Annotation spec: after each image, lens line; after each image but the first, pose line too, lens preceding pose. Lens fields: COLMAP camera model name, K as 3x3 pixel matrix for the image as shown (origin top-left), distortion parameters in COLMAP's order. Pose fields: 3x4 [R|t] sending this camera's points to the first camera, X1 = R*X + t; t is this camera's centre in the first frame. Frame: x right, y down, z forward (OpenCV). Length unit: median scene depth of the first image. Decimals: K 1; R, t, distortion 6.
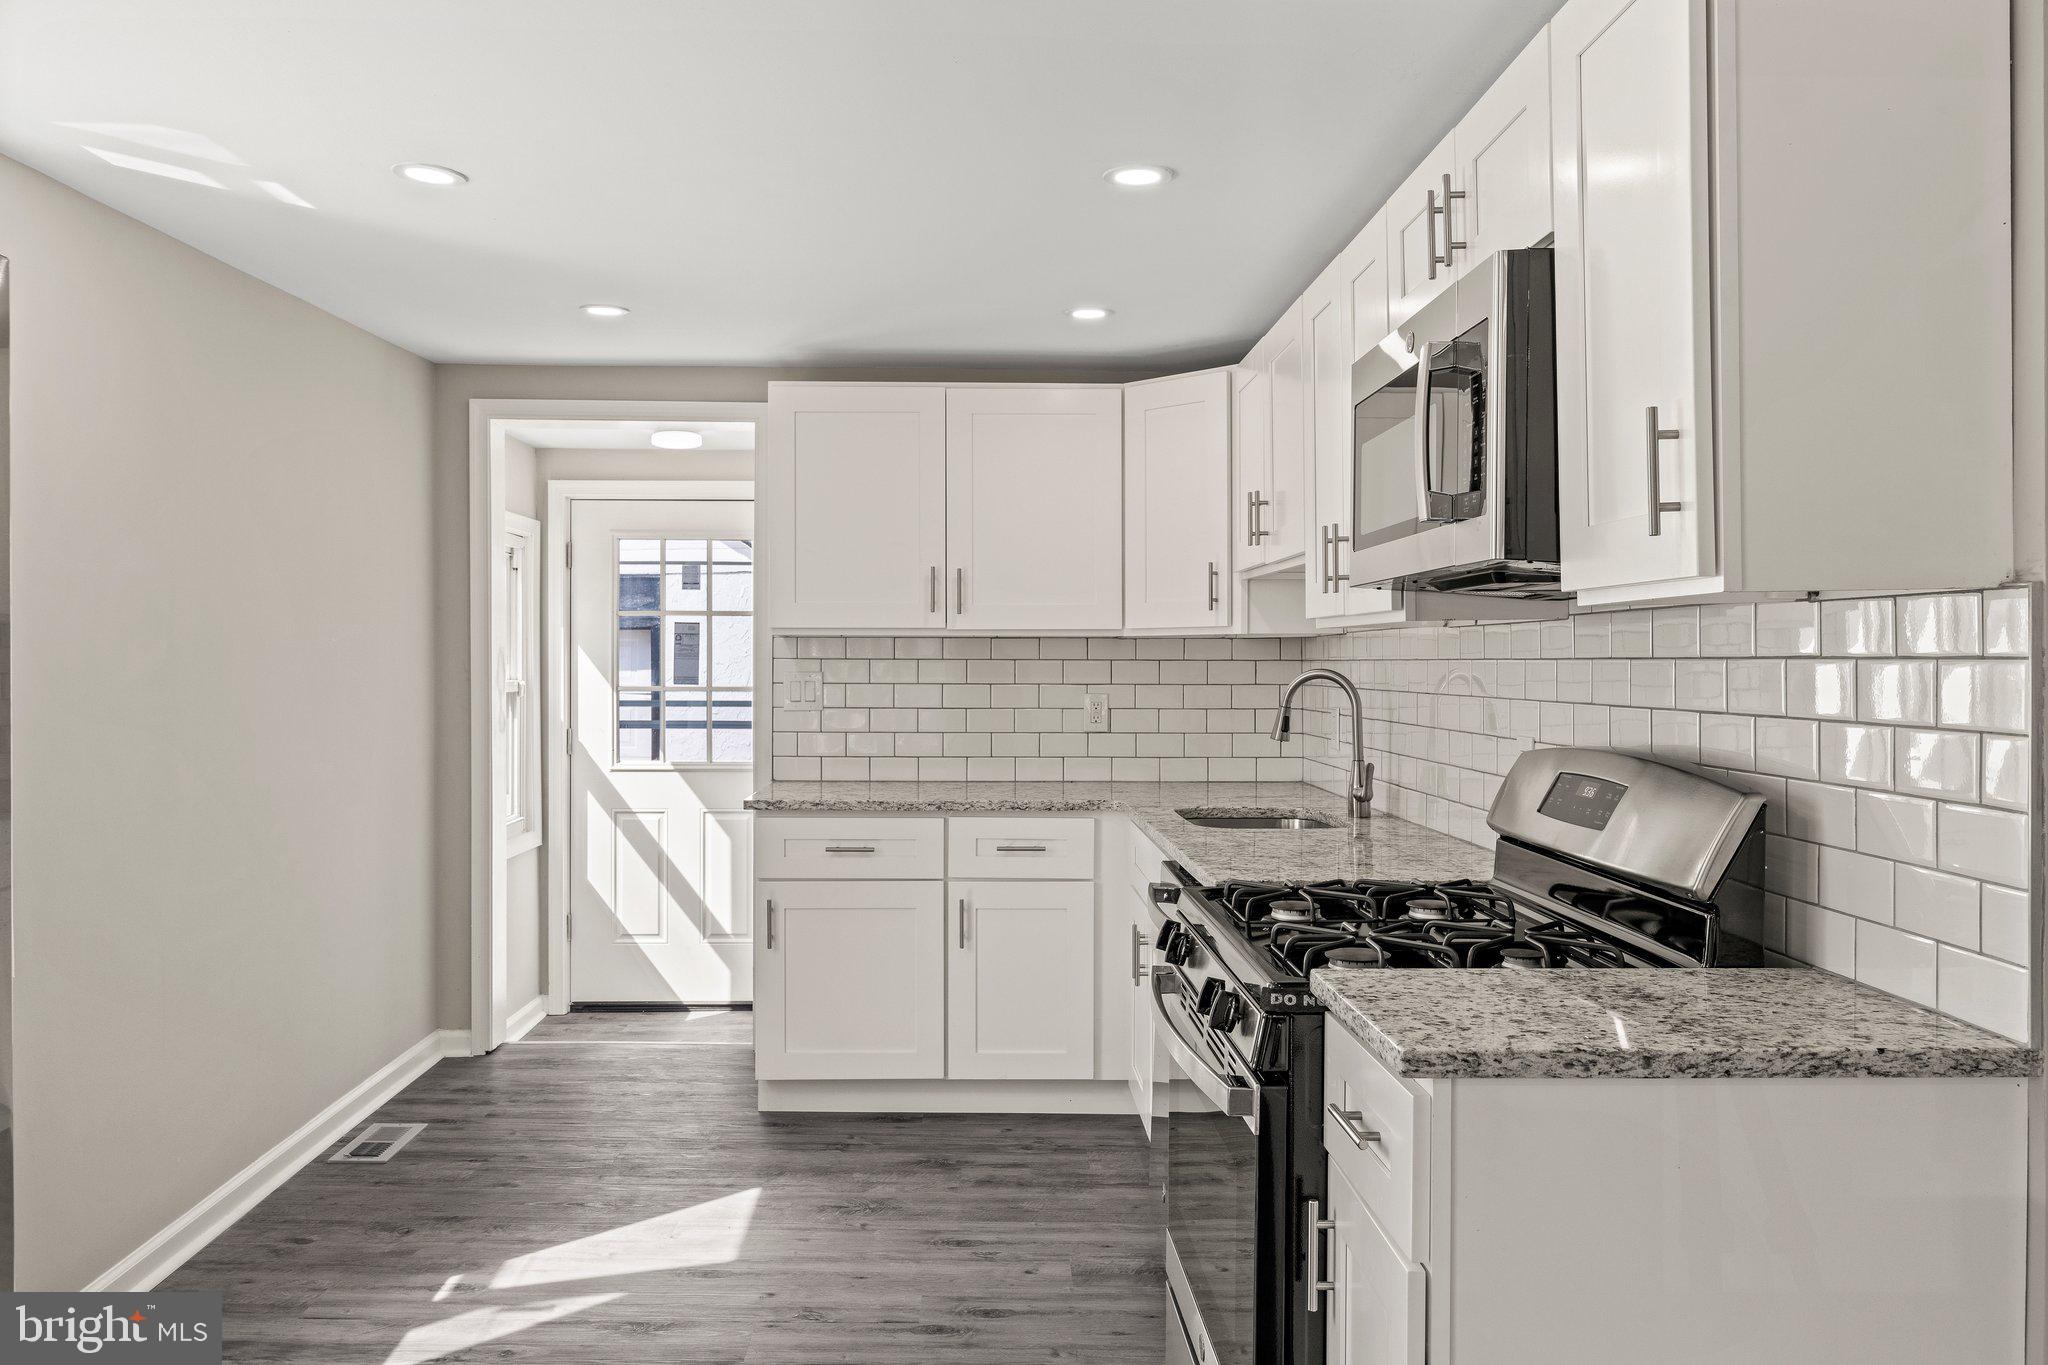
lens RADIAL K [[1561.9, 0, 983.7], [0, 1561.9, 670.7], [0, 0, 1]] dist [-0.000693, -0.004139]
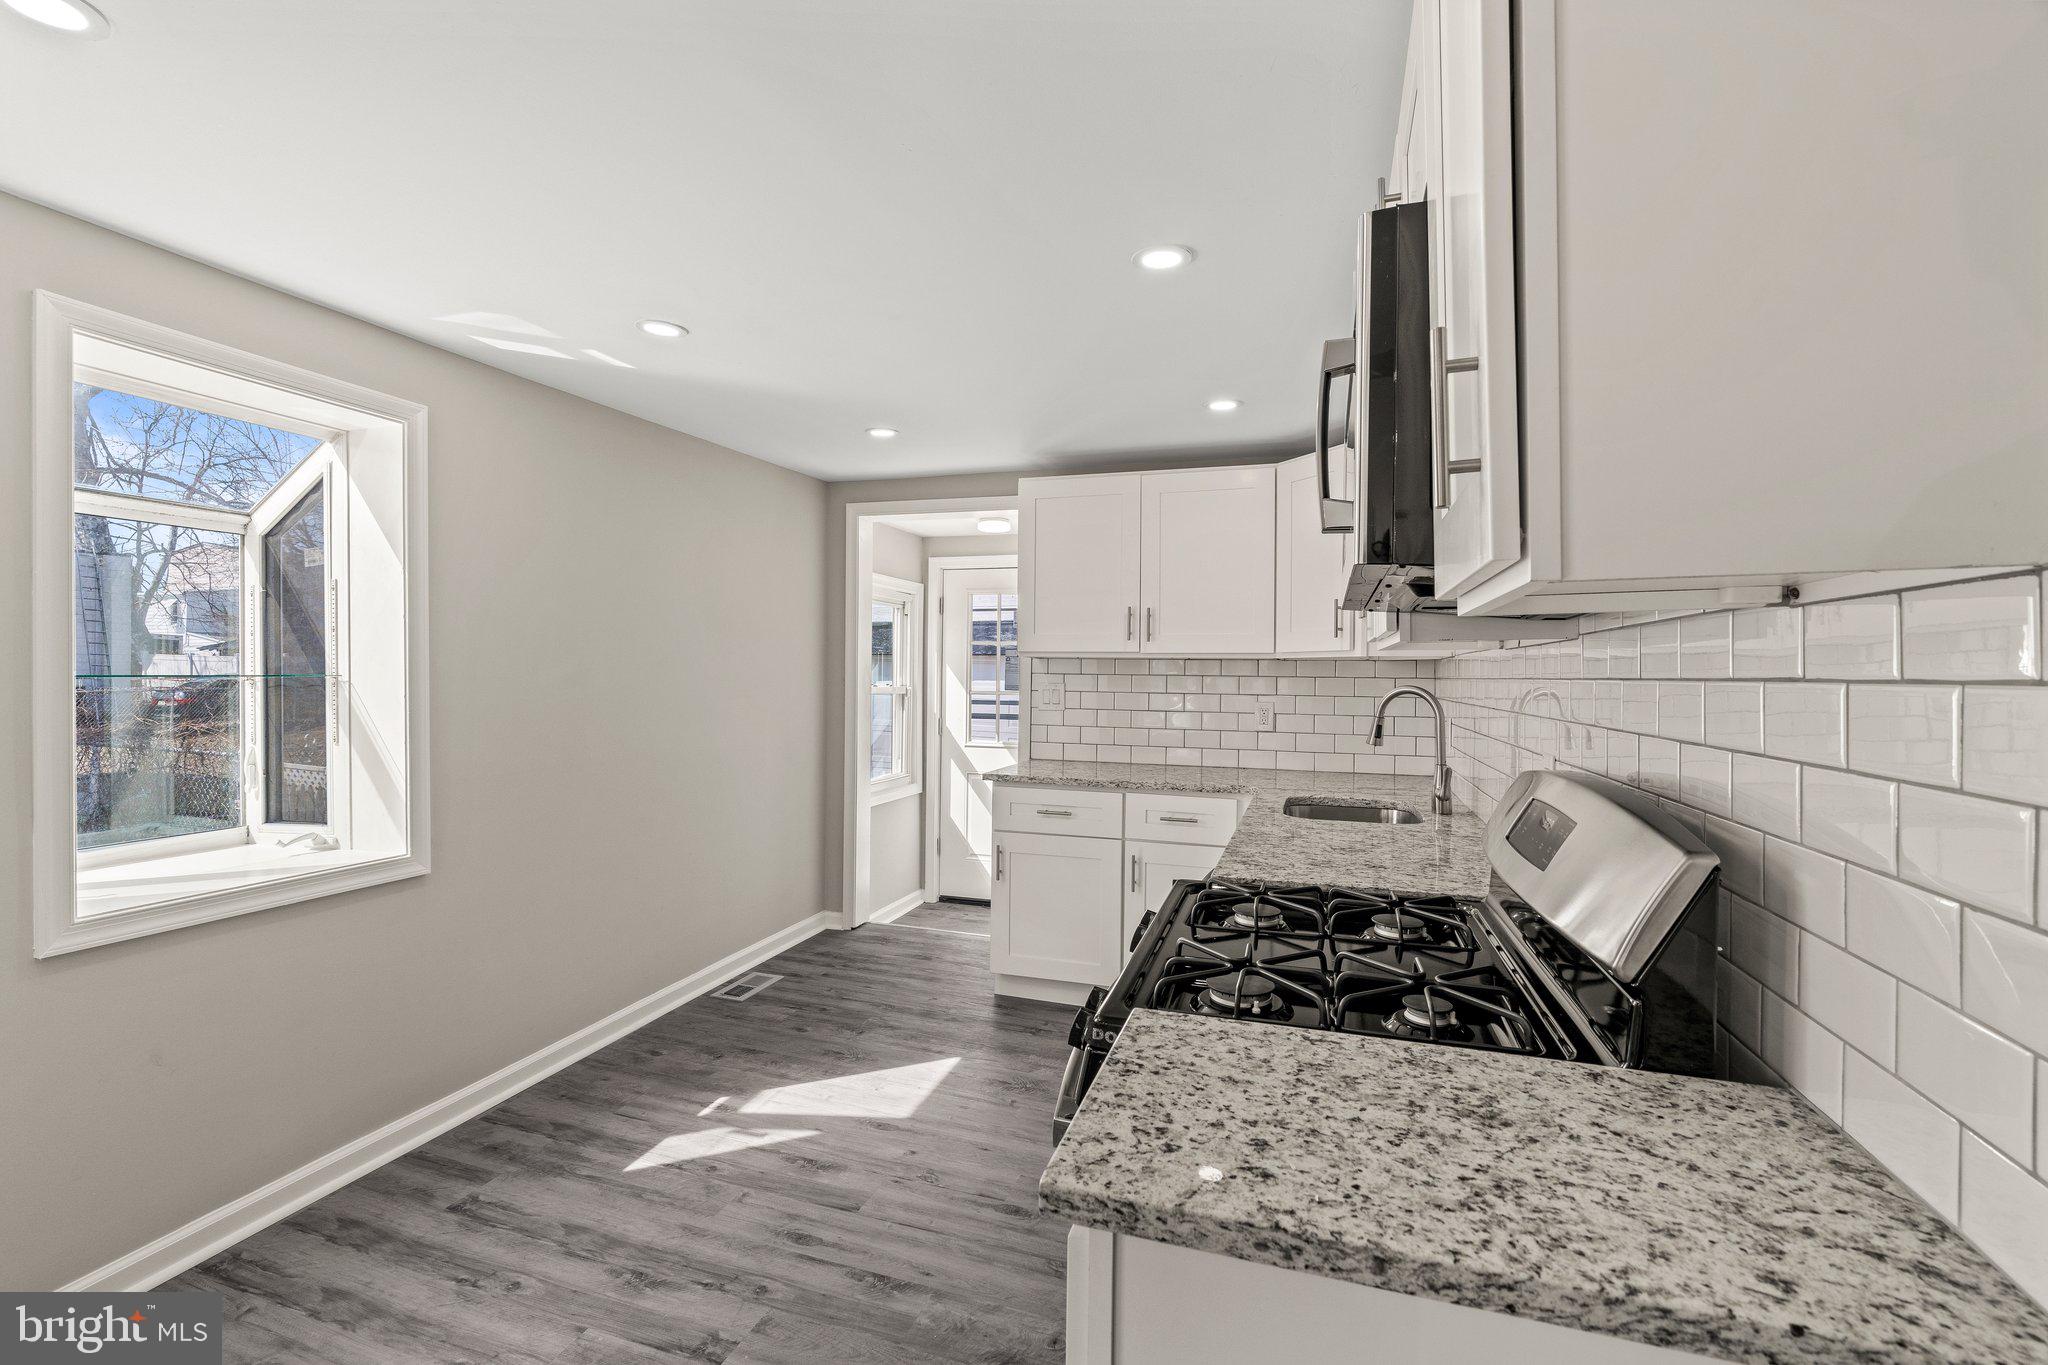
lens RADIAL K [[938.0, 0, 1003.2], [0, 938.0, 674.0], [0, 0, 1]] dist [-0.014518, 0.004789]
pose [[0.939695, 0.008591, -0.341906, 0.188735], [-0.011271, 0.999919, -0.005852, -0.002630], [0.341829, 0.009352, 0.939716, 0.257256]]
